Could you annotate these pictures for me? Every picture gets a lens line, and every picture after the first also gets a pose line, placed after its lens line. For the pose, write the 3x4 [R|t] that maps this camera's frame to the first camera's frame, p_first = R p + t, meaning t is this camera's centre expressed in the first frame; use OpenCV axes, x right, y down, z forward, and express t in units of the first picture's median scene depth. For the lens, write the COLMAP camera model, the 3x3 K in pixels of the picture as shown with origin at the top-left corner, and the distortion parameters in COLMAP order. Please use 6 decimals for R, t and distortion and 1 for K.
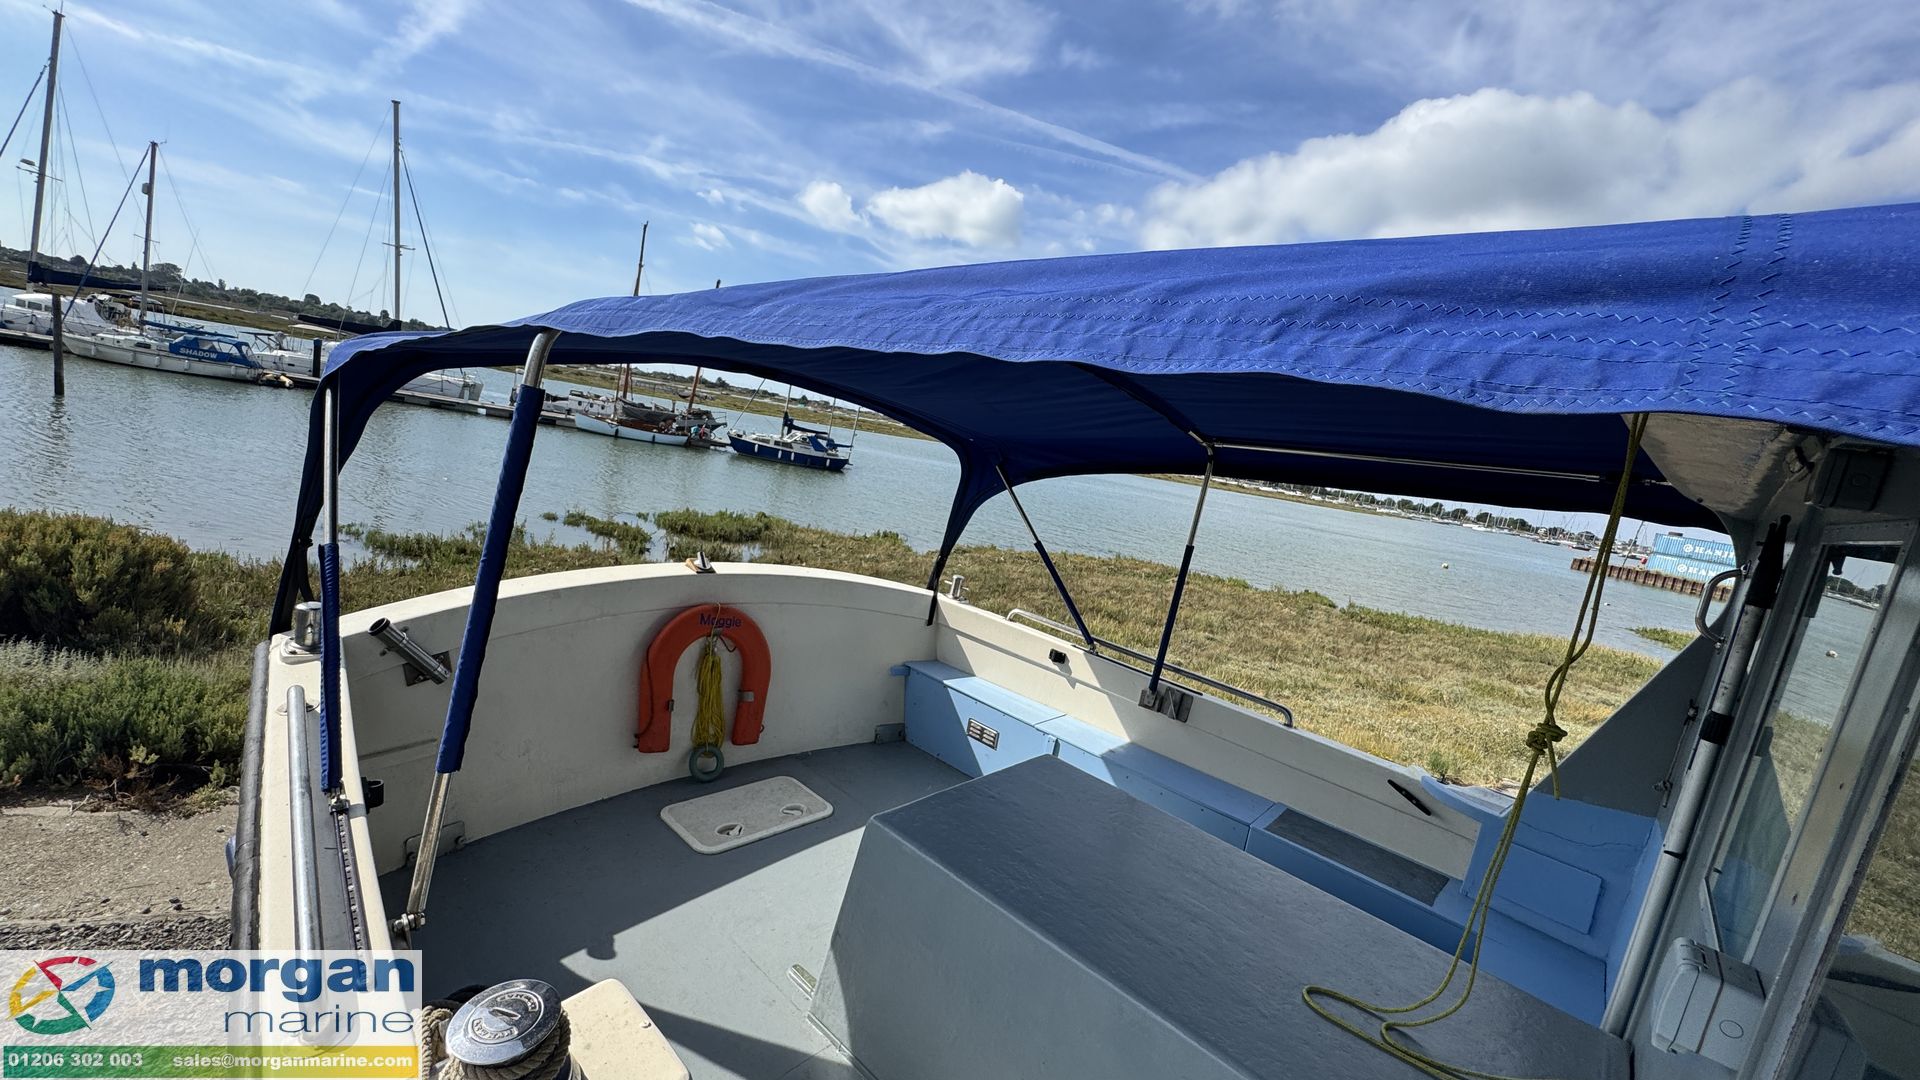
lens RADIAL K [[769.2, 0, 960.5], [0, 769.2, 538.3], [0, 0, 1]] dist [-0.004861, 0.000750]
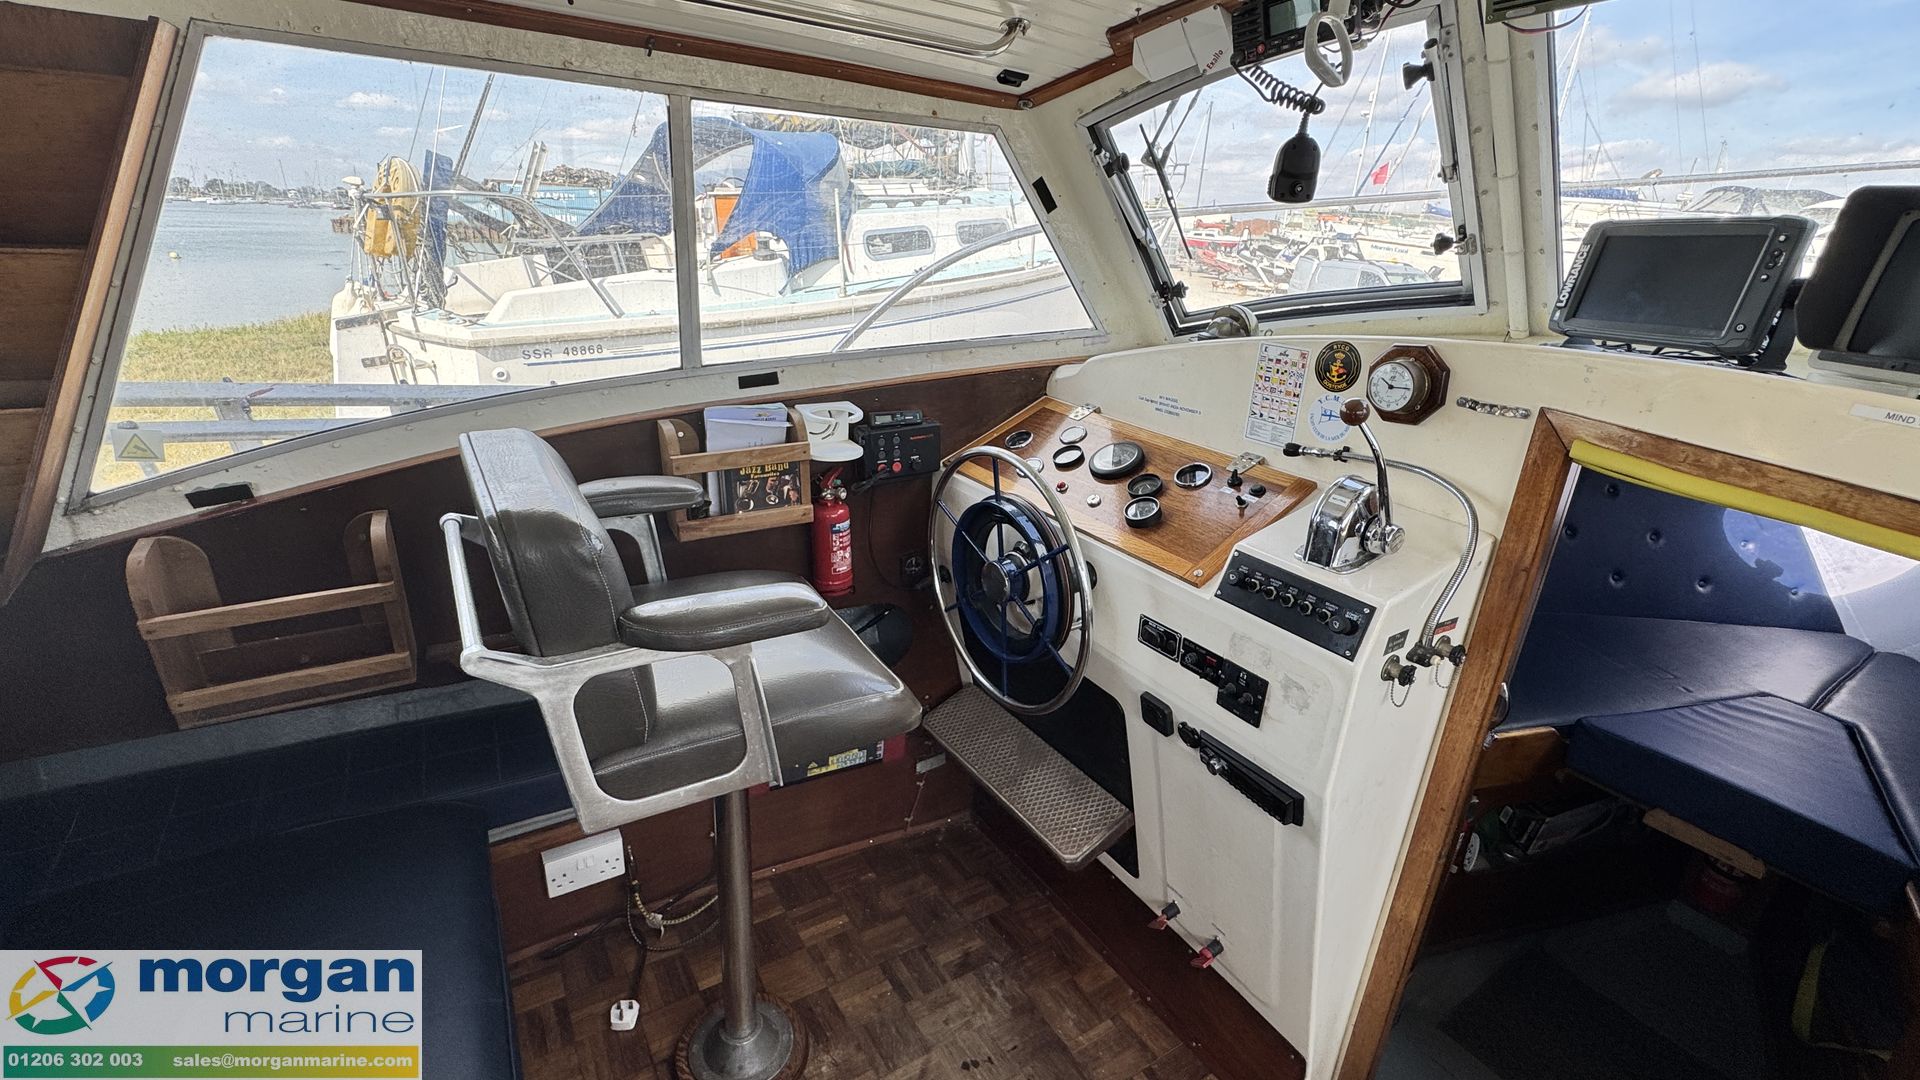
lens RADIAL K [[830.9, 0, 959.5], [0, 830.9, 538.7], [0, 0, 1]] dist [-0.003595, 0.000136]
pose [[0.271778, -0.484538, 0.831480, 0.099211], [0.138408, 0.874699, 0.464484, 0.025385], [-0.952355, -0.011153, 0.304788, 0.028370]]
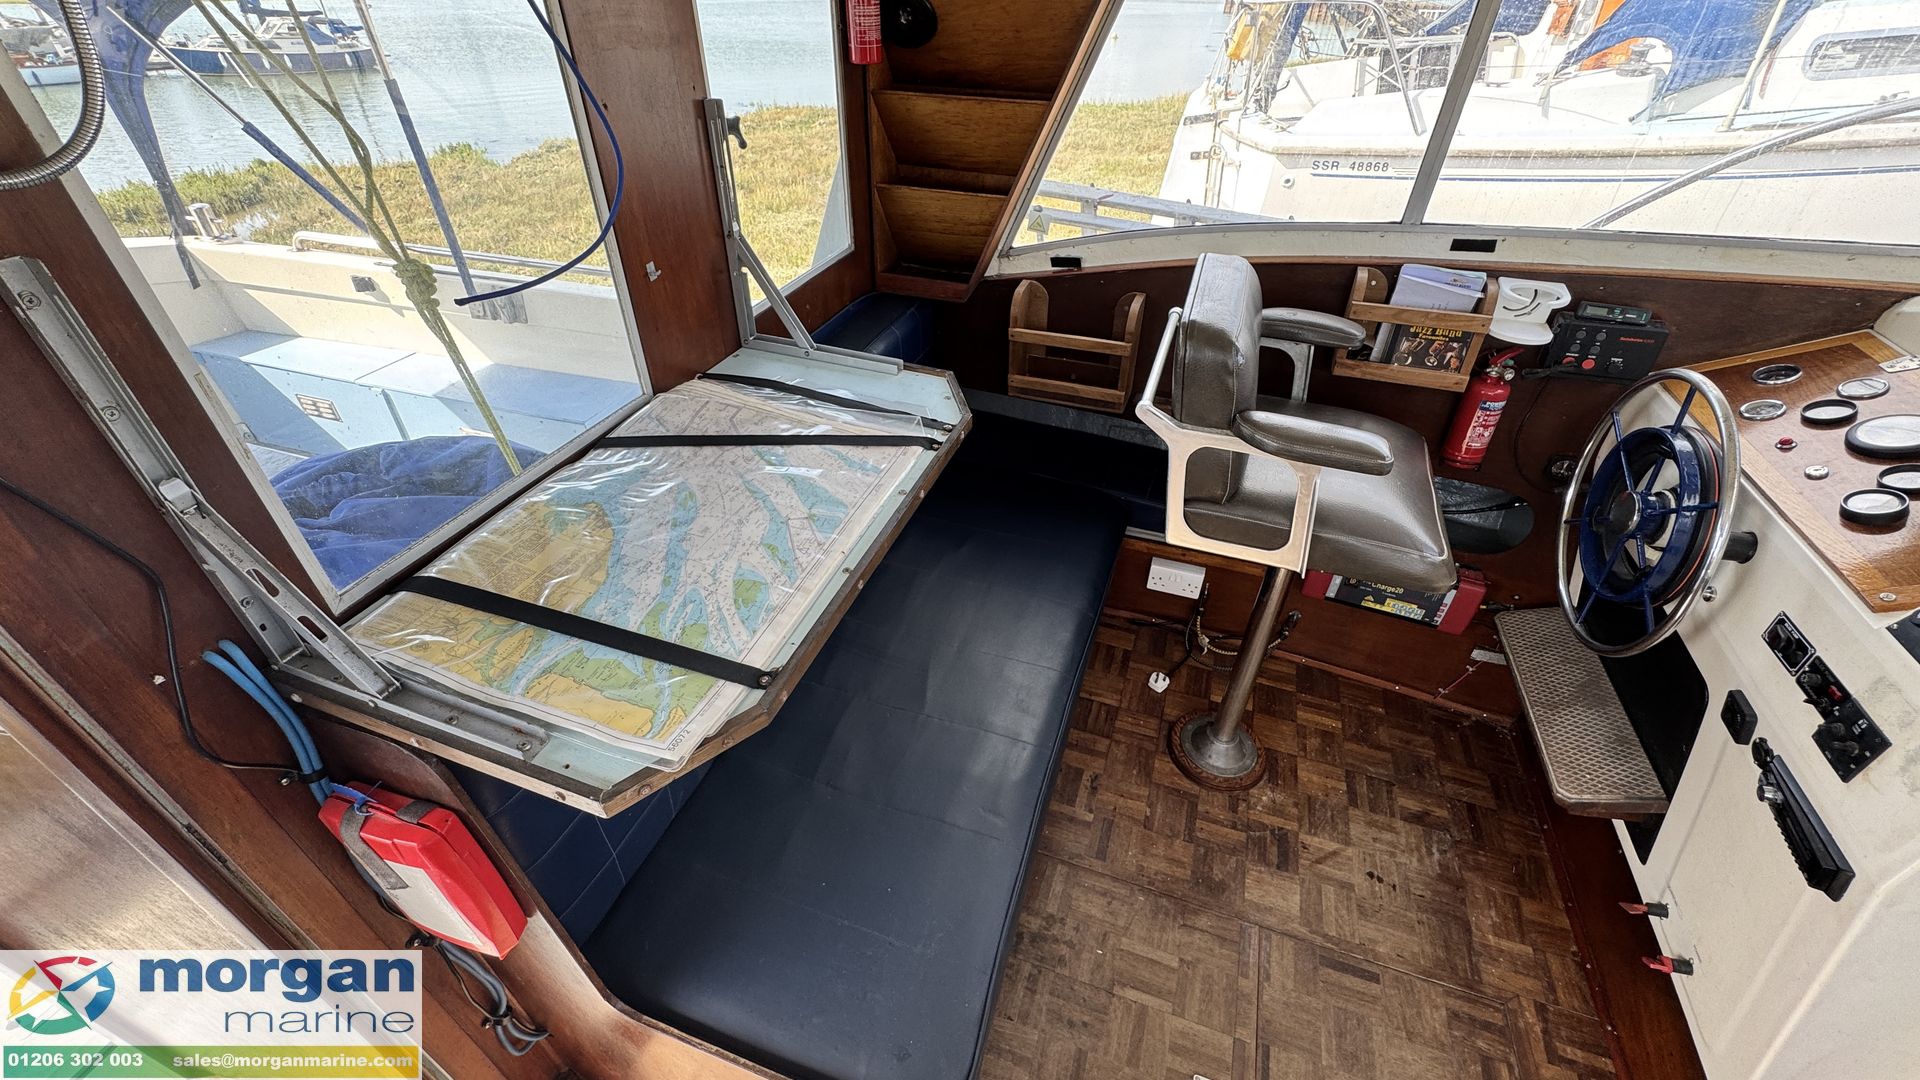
lens RADIAL K [[769.2, 0, 960.5], [0, 769.2, 538.3], [0, 0, 1]] dist [-0.004861, 0.000750]
pose [[0.906493, -0.362319, 0.216784, 0.092244], [0.202062, 0.823096, 0.530739, 0.017770], [-0.370731, -0.437307, 0.819342, 0.010576]]
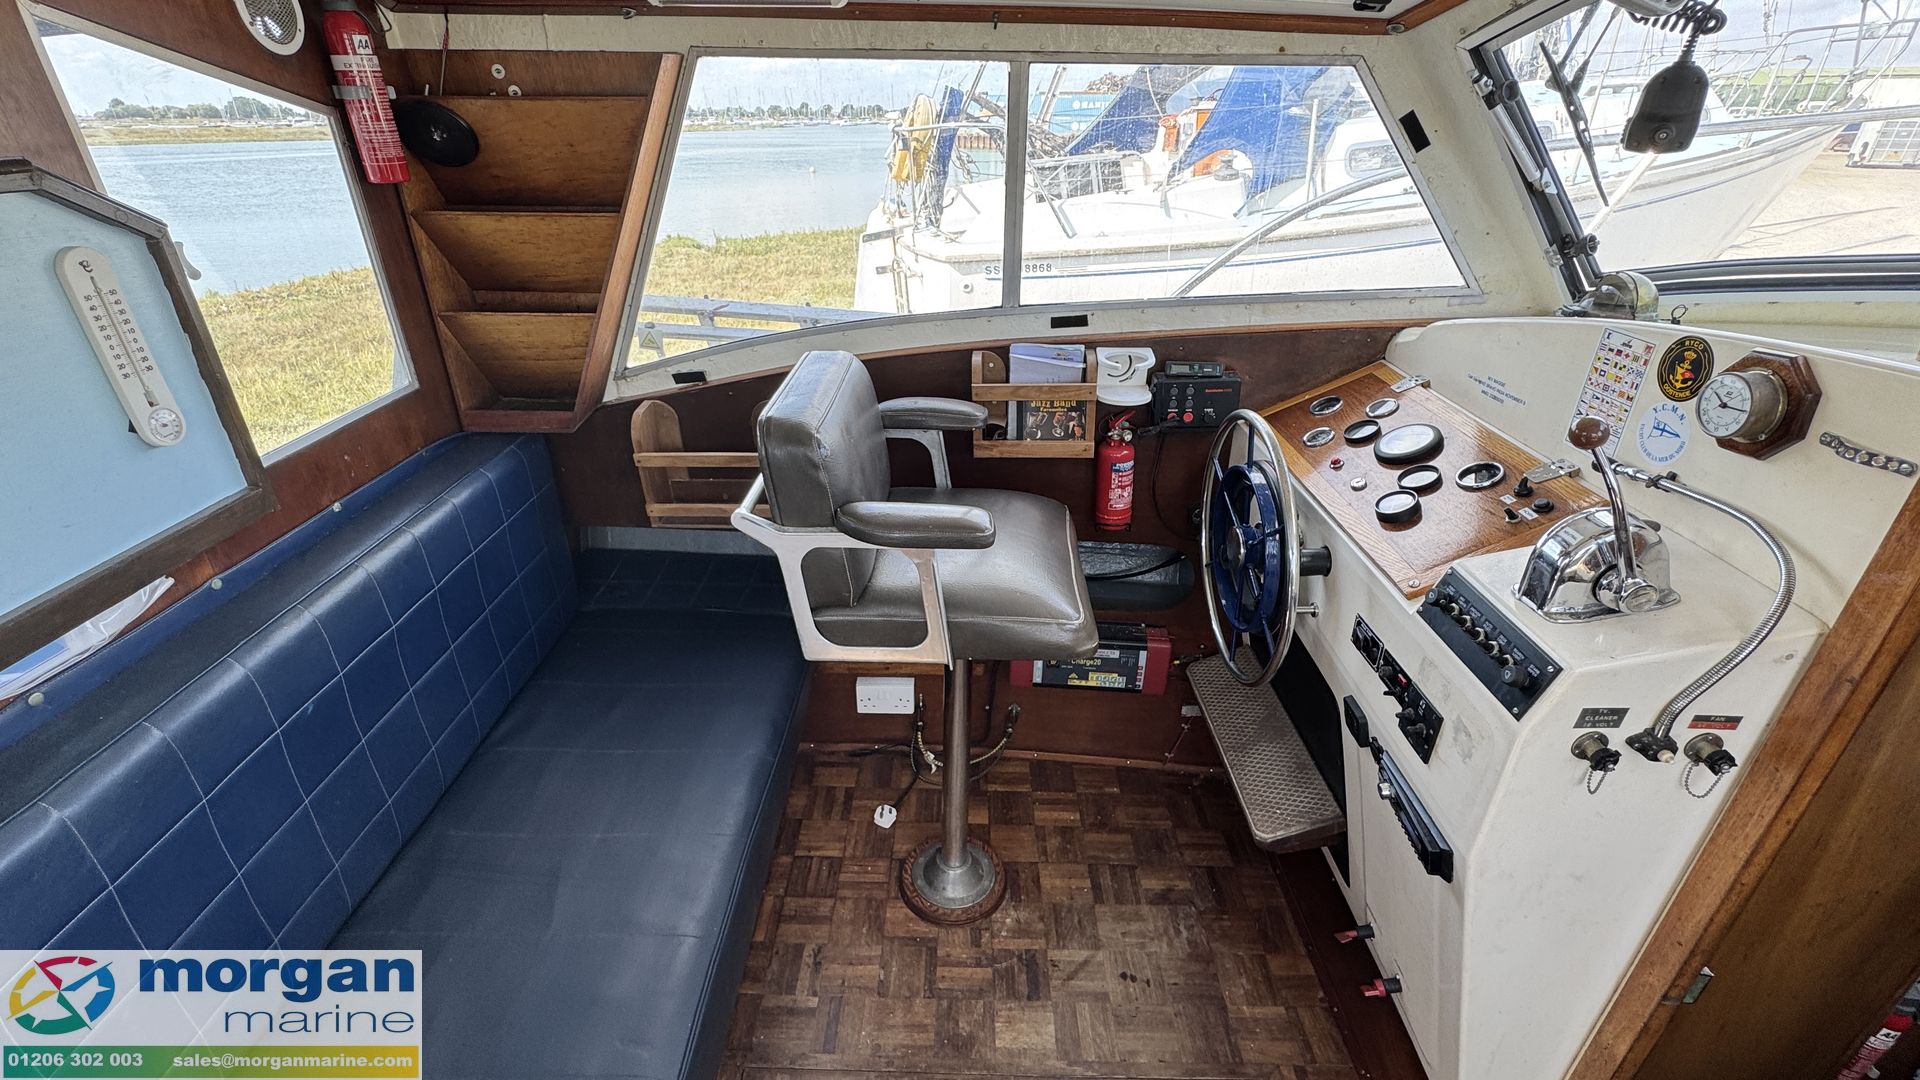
lens RADIAL K [[830.9, 0, 959.5], [0, 830.9, 538.7], [0, 0, 1]] dist [-0.003595, 0.000136]
pose [[0.737110, -0.450123, 0.504042, 0.106661], [0.220525, 0.865264, 0.450208, 0.024135], [-0.638778, -0.220699, 0.737058, 0.004079]]
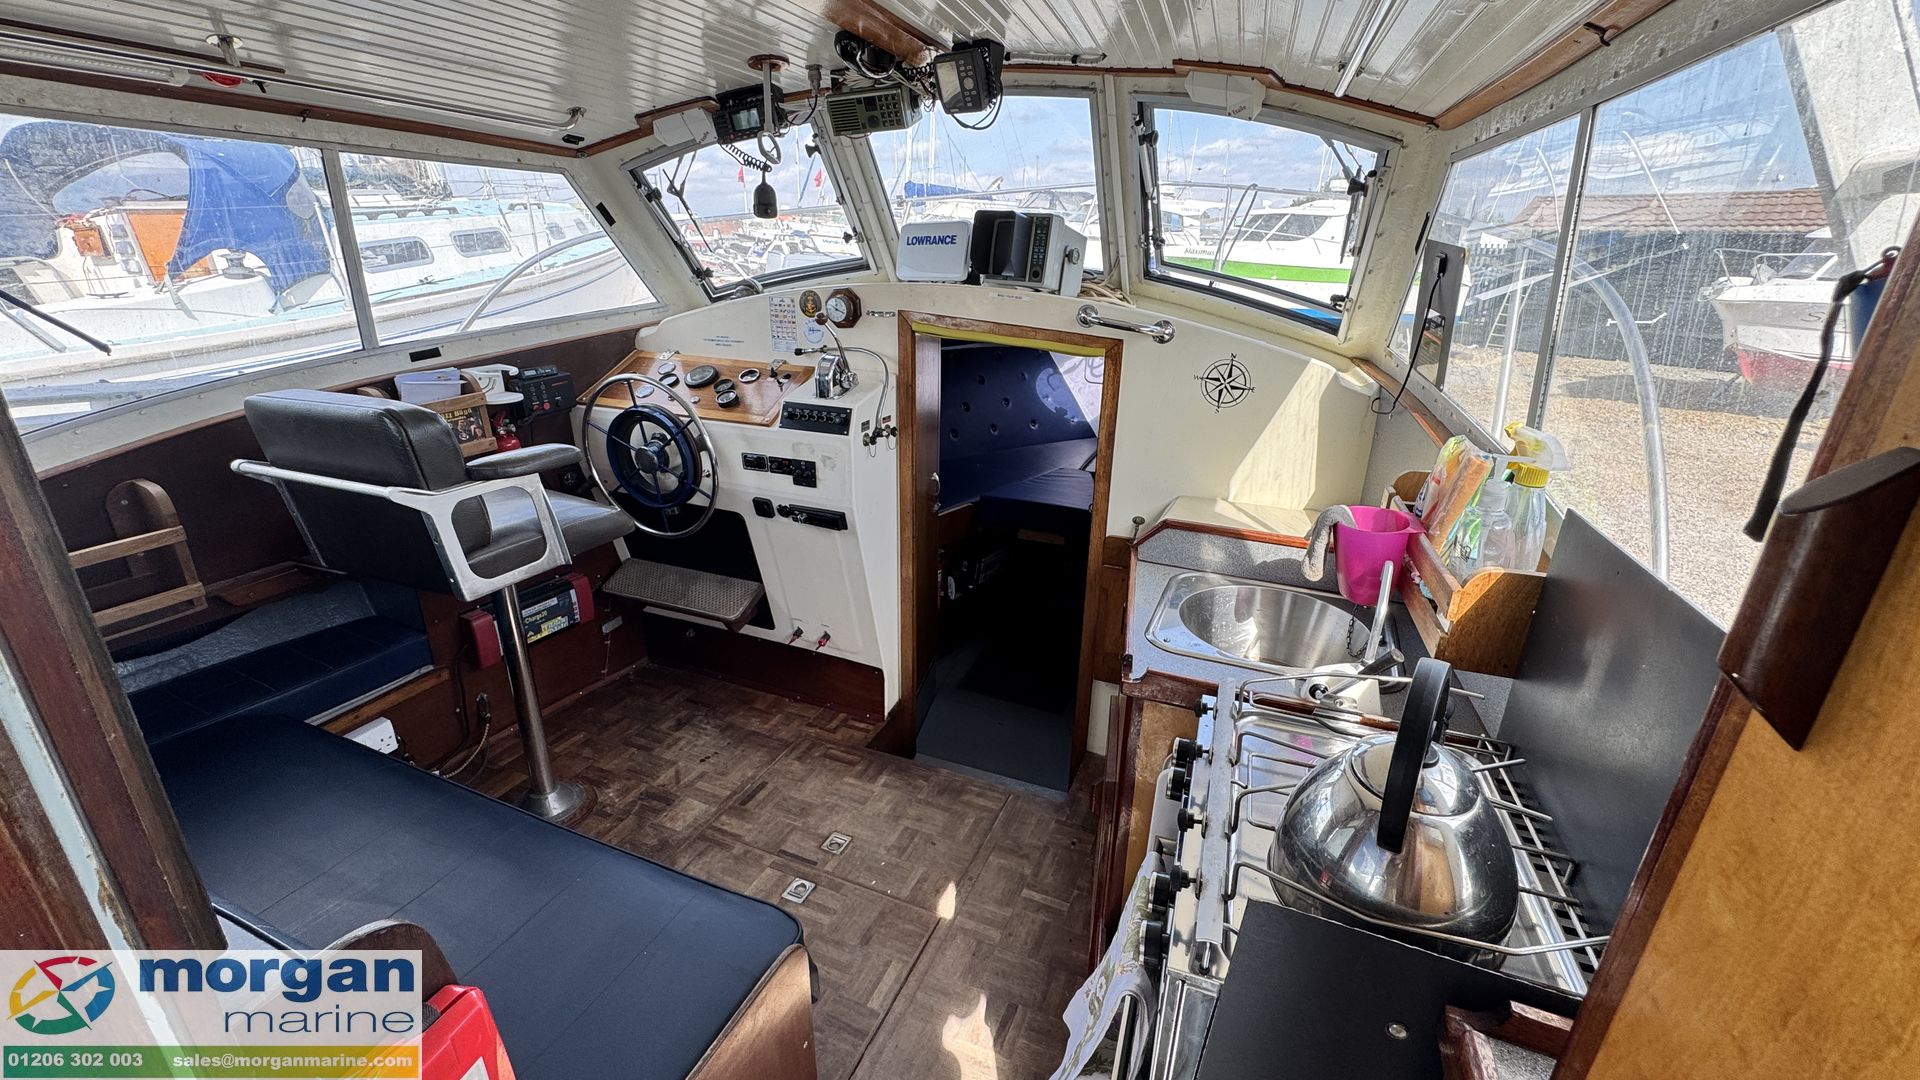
lens RADIAL K [[769.2, 0, 960.5], [0, 769.2, 538.3], [0, 0, 1]] dist [-0.004861, 0.000750]
pose [[-0.317802, -0.499459, 0.805942, 0.038094], [0.065379, 0.836442, 0.544142, 0.013685], [-0.945900, 0.225621, -0.233169, 0.034942]]
